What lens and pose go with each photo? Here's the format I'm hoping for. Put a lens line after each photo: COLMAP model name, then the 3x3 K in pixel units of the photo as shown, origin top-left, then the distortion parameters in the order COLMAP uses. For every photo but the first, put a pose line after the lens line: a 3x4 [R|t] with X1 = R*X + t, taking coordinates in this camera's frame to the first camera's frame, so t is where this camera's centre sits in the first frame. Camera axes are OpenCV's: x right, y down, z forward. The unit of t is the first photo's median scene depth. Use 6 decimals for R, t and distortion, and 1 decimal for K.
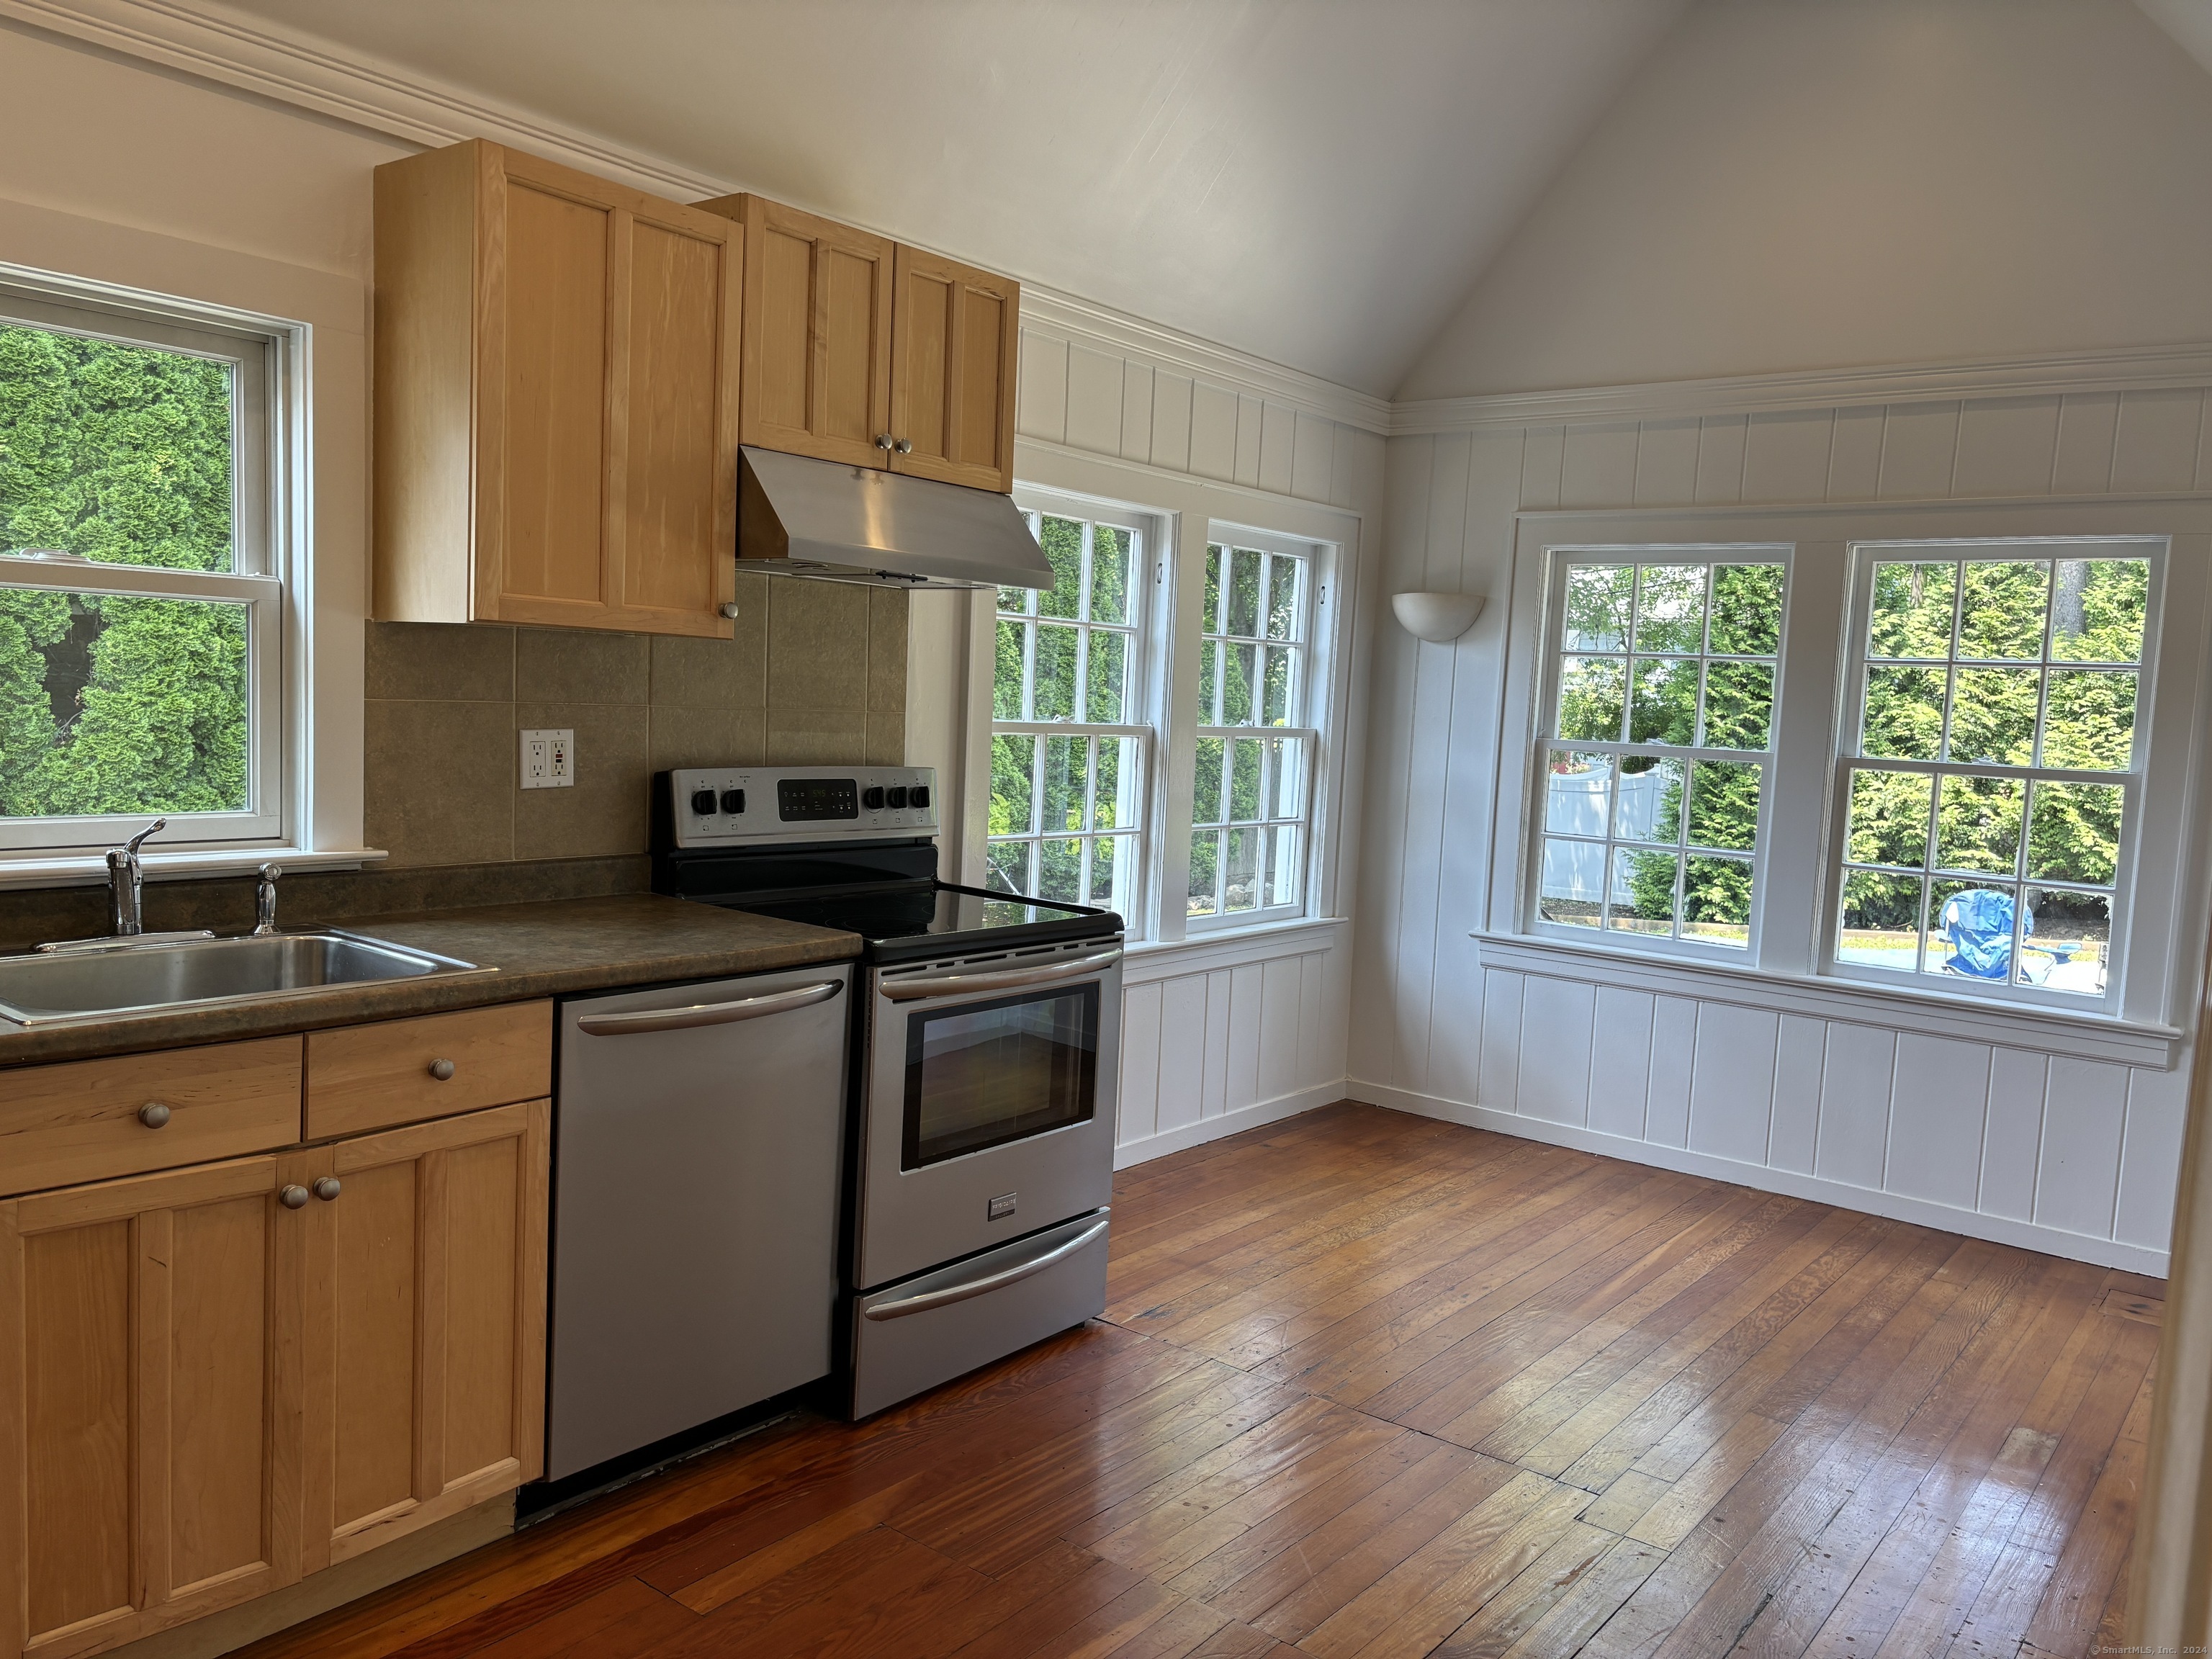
lens RADIAL K [[1677.8, 0, 1101.6], [0, 1677.8, 835.2], [0, 0, 1]] dist [0.025366, -0.039718]
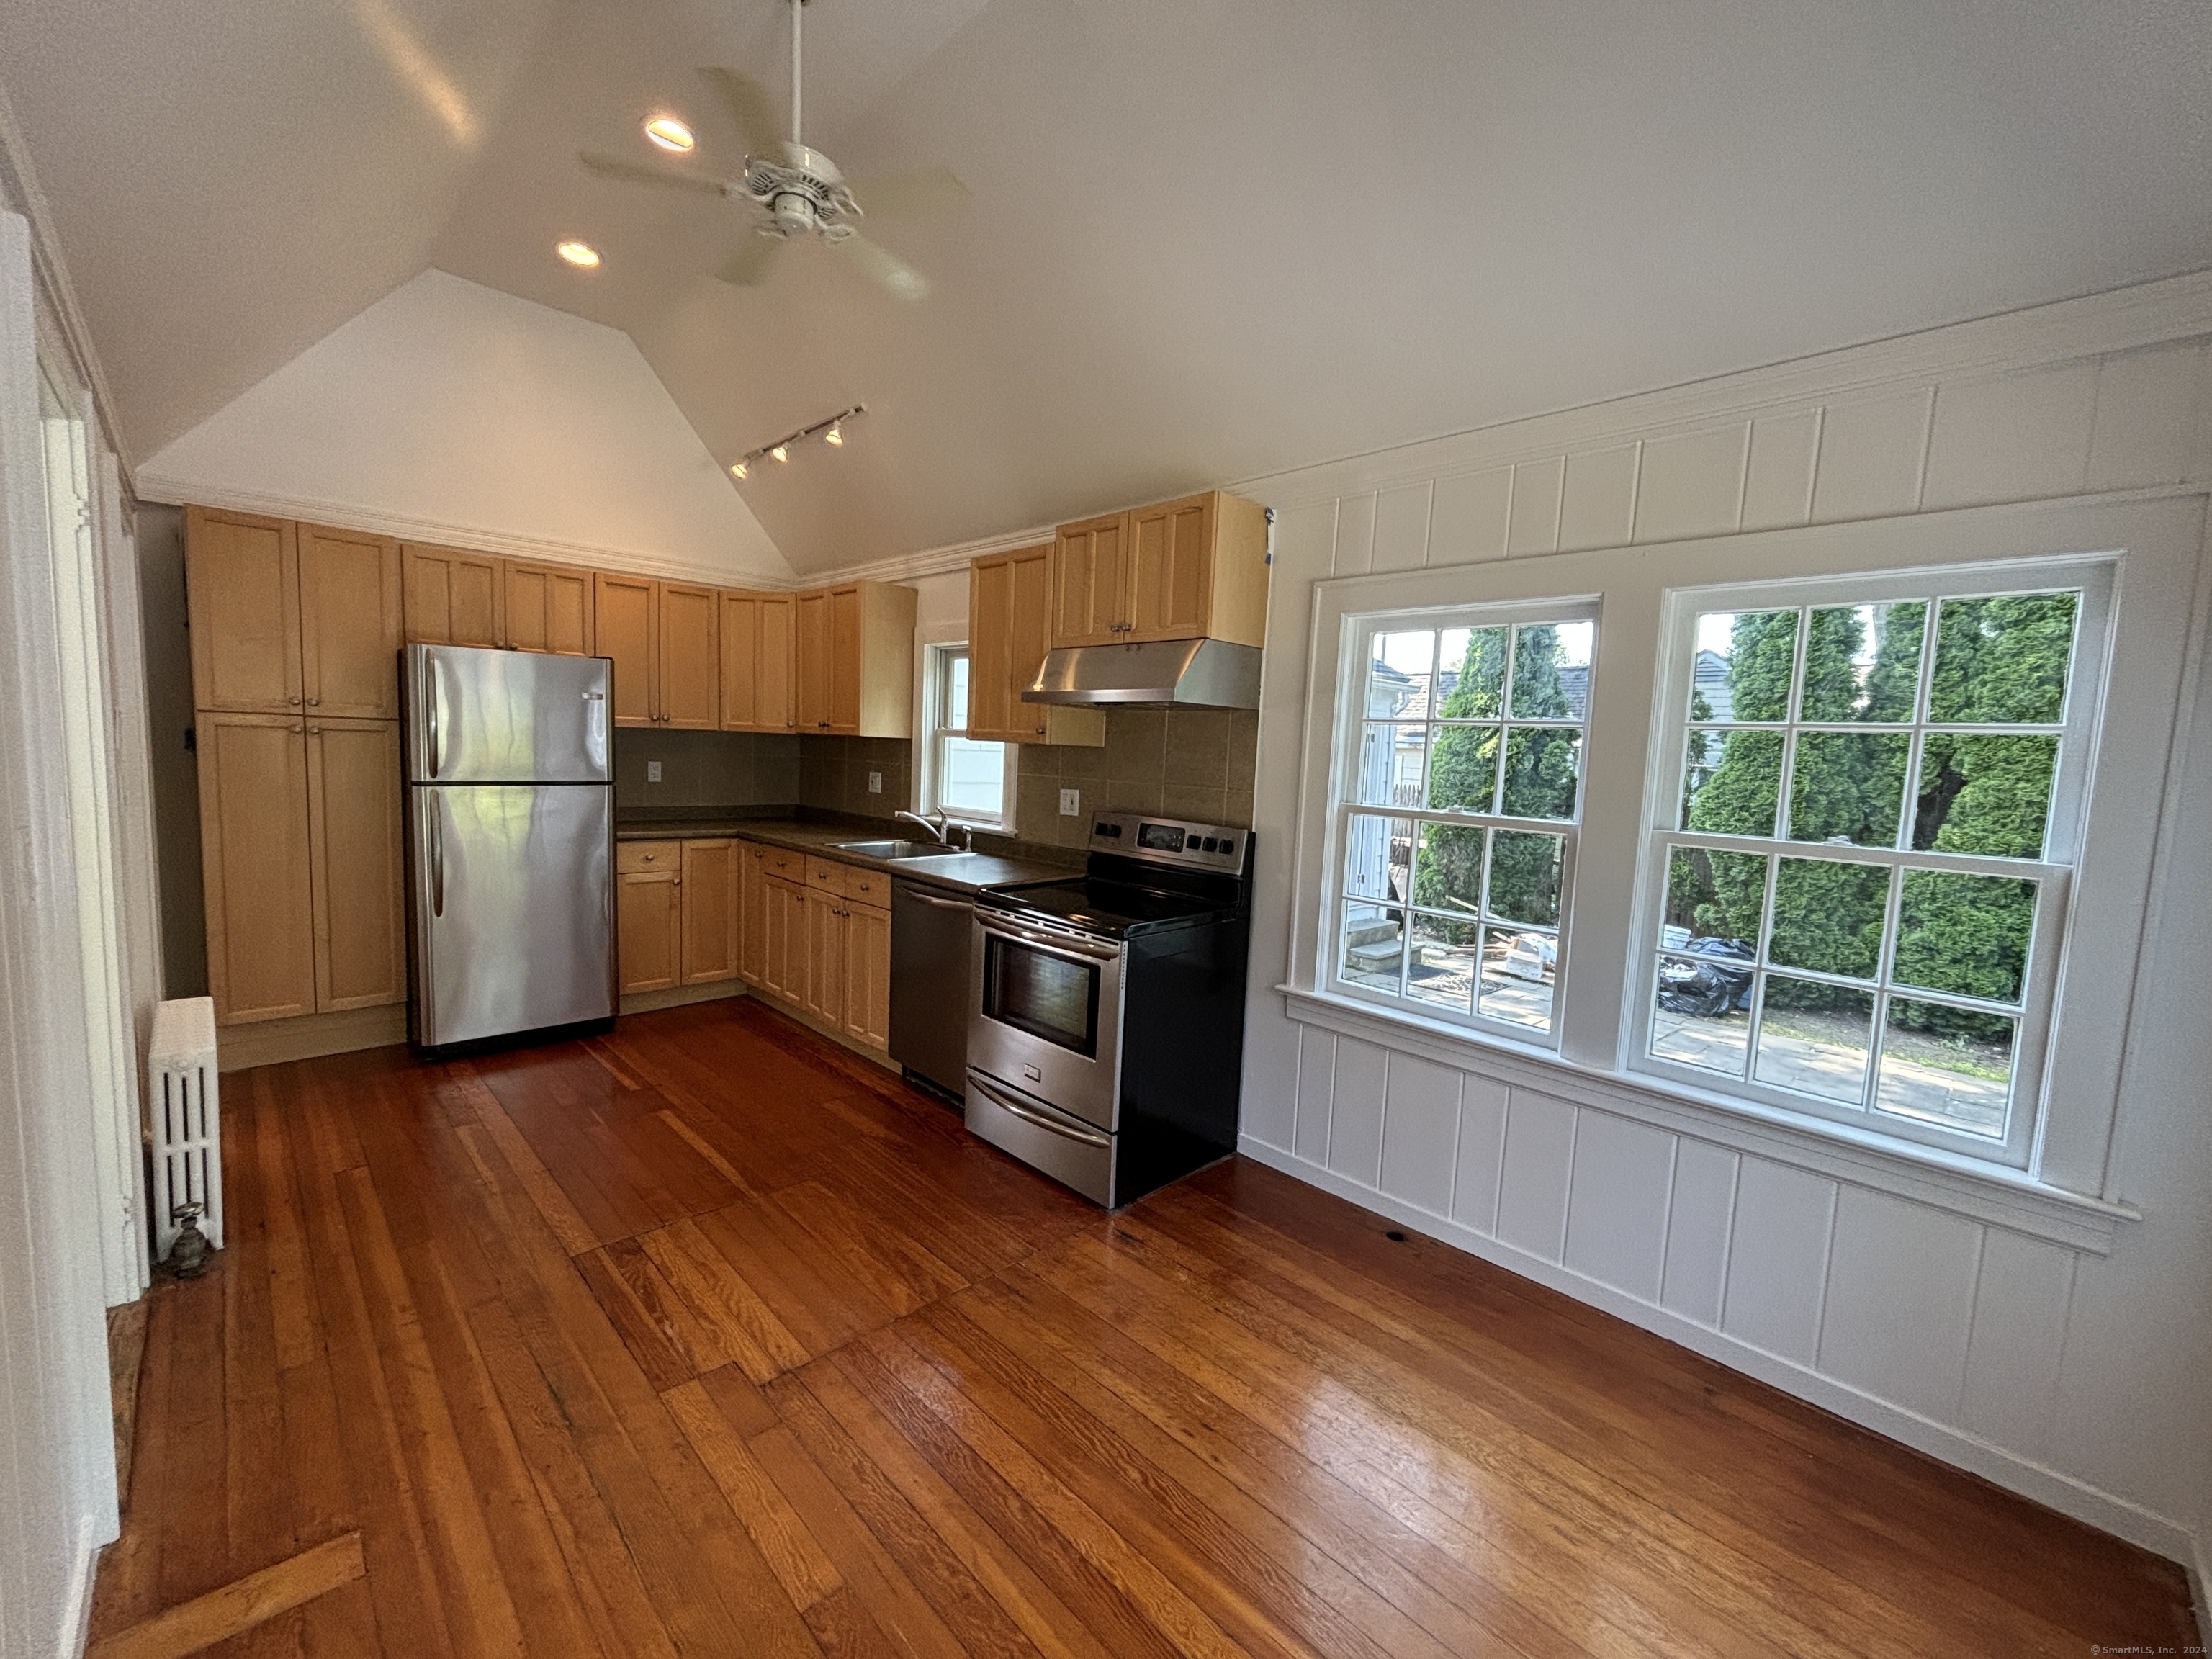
lens RADIAL K [[900.1, 0, 1098.8], [0, 900.1, 830.2], [0, 0, 1]] dist [0.003022, 0.000287]
pose [[-0.128950, 0.038597, -0.990900, 0.695290], [-0.138411, 0.988760, 0.056526, -0.066993], [0.981944, 0.144440, -0.122159, 0.975529]]
